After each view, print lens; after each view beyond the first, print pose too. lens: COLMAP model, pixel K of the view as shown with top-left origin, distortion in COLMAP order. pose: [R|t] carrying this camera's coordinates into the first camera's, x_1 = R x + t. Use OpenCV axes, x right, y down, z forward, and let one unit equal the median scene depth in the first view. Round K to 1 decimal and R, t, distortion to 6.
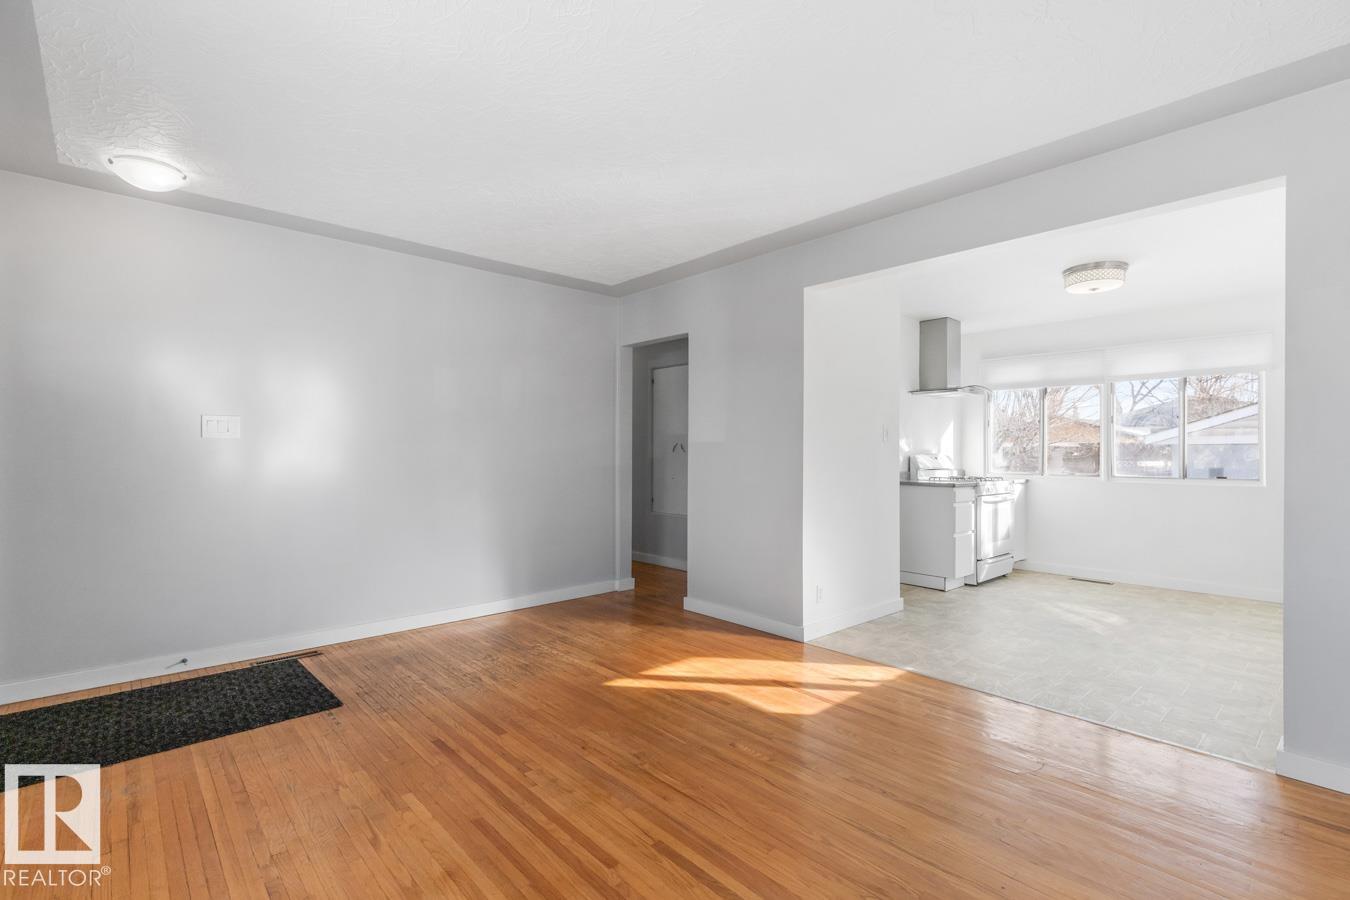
lens RADIAL K [[627.2, 0, 652.4], [0, 627.2, 453.8], [0, 0, 1]] dist [0.010432, 0.000039]
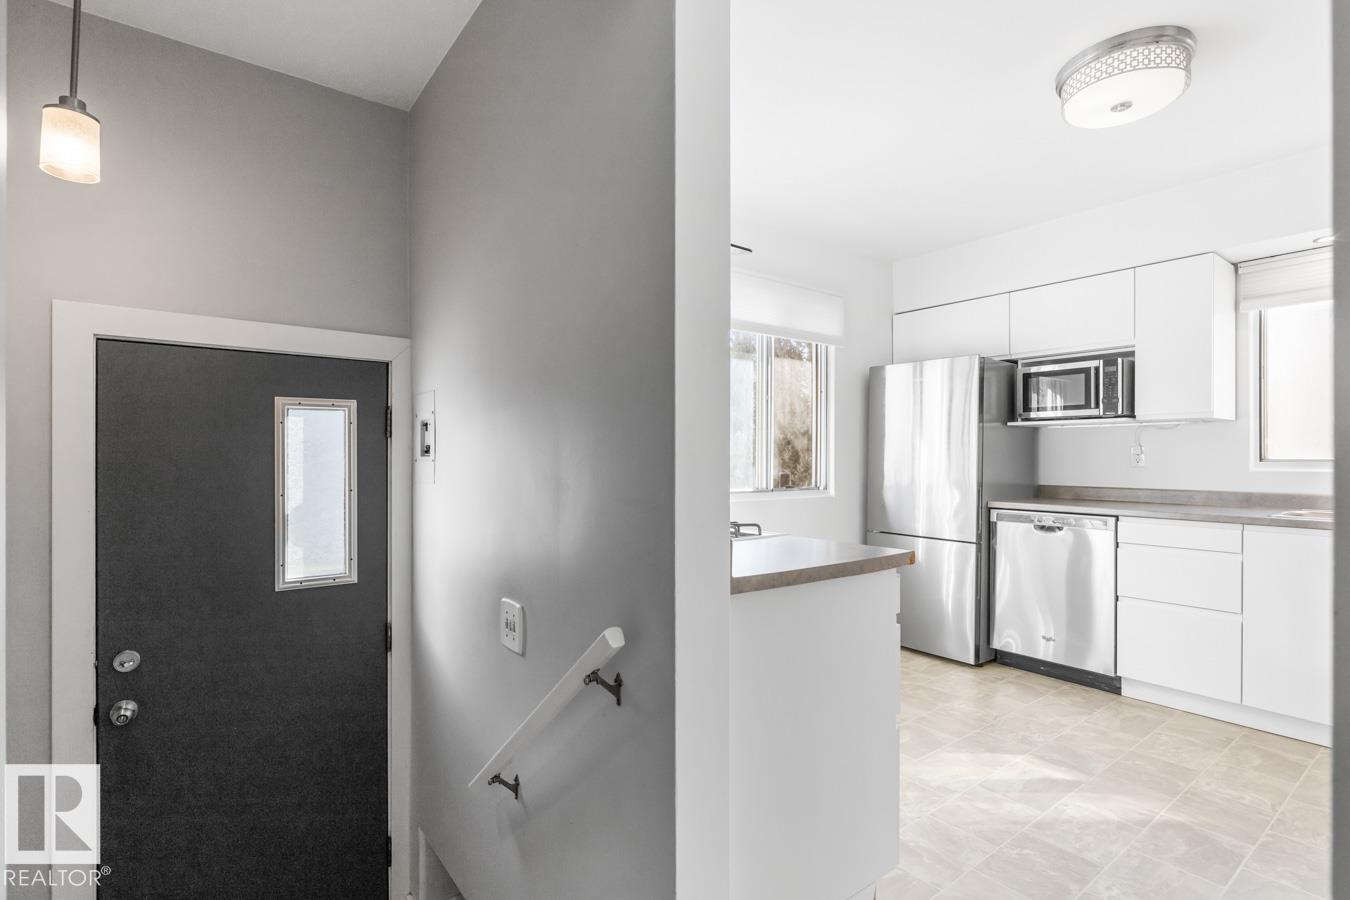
lens RADIAL K [[649.4, 0, 684.7], [0, 649.4, 457.1], [0, 0, 1]] dist [-0.010279, 0.000581]
pose [[0.066335, -0.003743, 0.997790, 0.238120], [-0.000735, 0.999993, 0.003800, 0.002385], [-0.997797, -0.000986, 0.066332, 1.629525]]
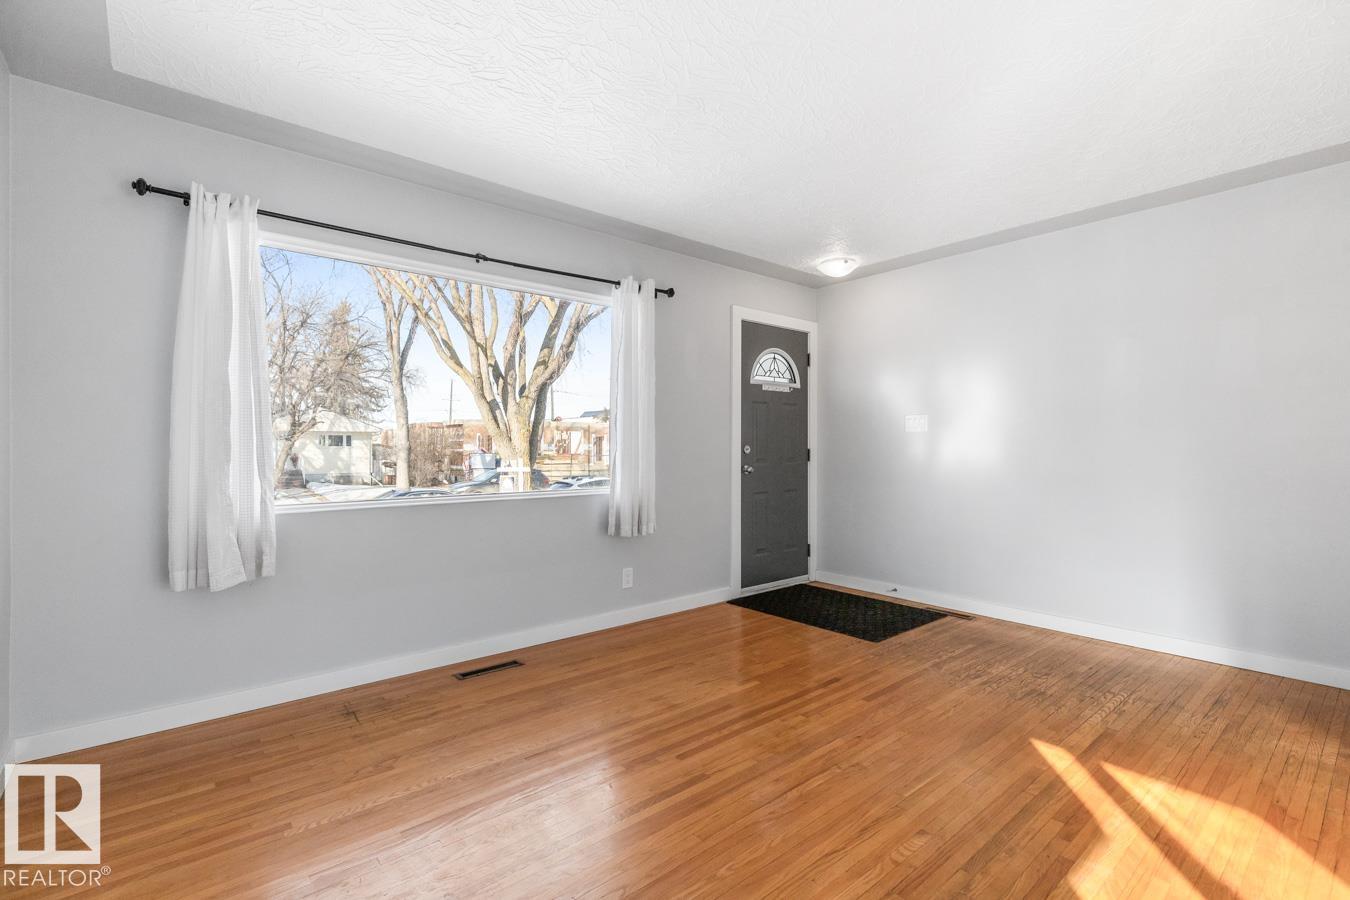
lens RADIAL K [[618.0, 0, 691.0], [0, 618.0, 443.6], [0, 0, 1]] dist [0.001791, 0.000240]
pose [[-0.004642, -0.004977, -0.999977, 0.623632], [-0.000526, 0.999987, -0.004975, 0.006823], [0.999989, 0.000502, -0.004645, 0.530258]]
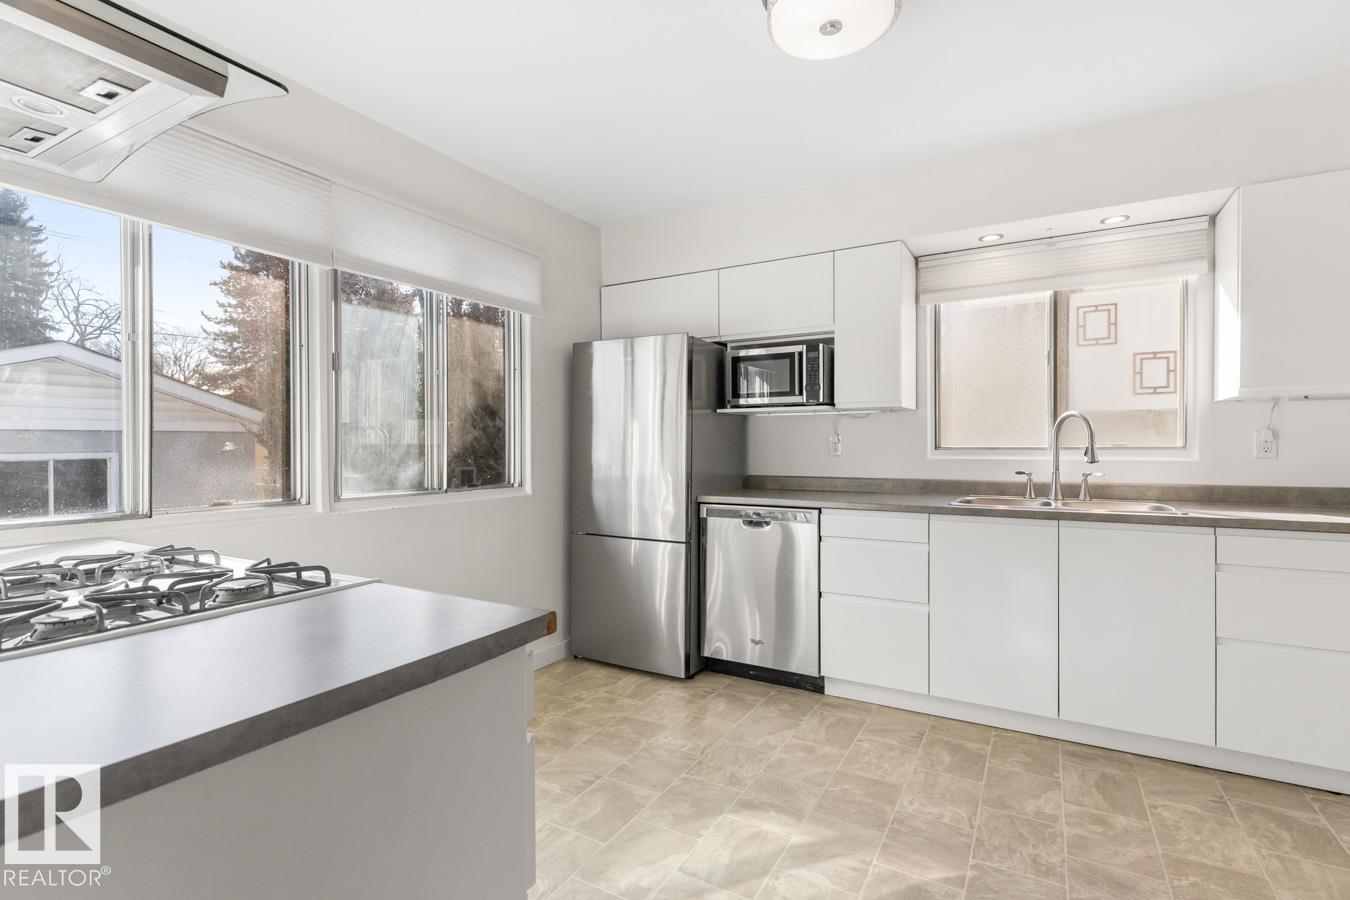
lens RADIAL K [[634.3, 0, 688.9], [0, 634.3, 450.3], [0, 0, 1]] dist [0.005839, -0.000012]
pose [[-0.329853, -0.011384, 0.943964, 0.436368], [0.003130, 0.999909, 0.013152, -0.001172], [-0.944027, 0.007292, -0.329787, 1.530976]]
